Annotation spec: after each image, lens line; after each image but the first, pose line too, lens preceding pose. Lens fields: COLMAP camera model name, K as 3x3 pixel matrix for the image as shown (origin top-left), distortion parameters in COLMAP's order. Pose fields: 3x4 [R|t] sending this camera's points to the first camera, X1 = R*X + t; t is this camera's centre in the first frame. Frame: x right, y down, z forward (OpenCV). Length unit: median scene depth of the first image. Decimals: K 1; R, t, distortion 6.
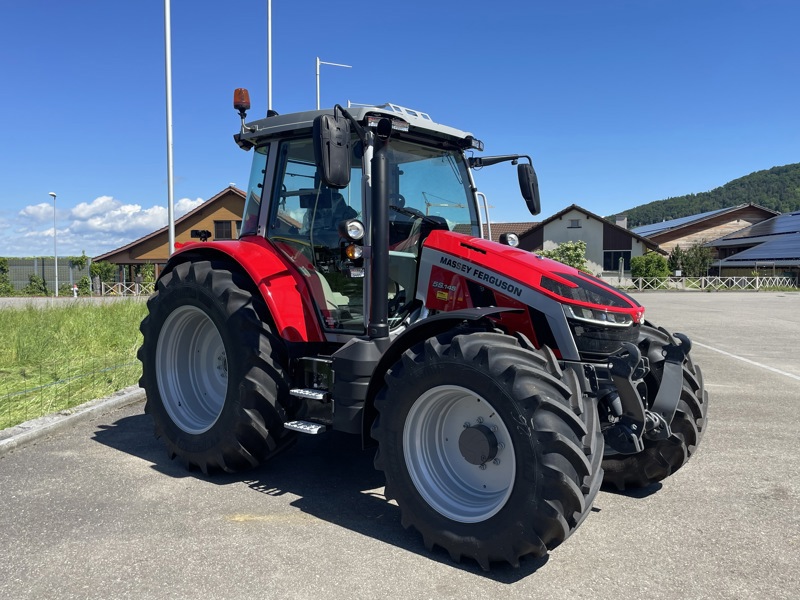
lens RADIAL K [[674.3, 0, 400.0], [0, 674.3, 300.0], [0, 0, 1]] dist [0.007645, -0.010145]
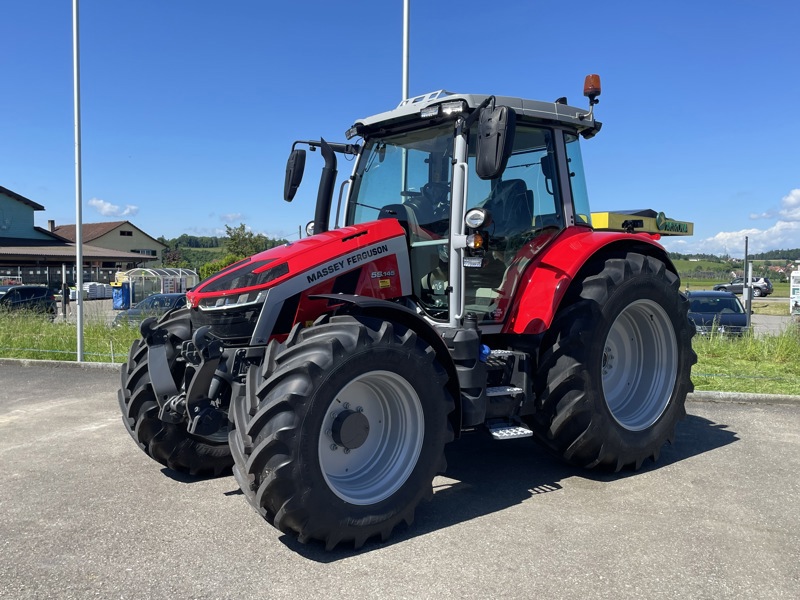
lens RADIAL K [[722.8, 0, 400.0], [0, 722.8, 300.0], [0, 0, 1]] dist [0.032209, -0.007008]
pose [[-0.165733, 0.038569, -0.985416, 1.118778], [-0.051682, 0.997522, 0.047735, -0.036655], [0.984815, 0.058840, -0.163329, 1.205441]]
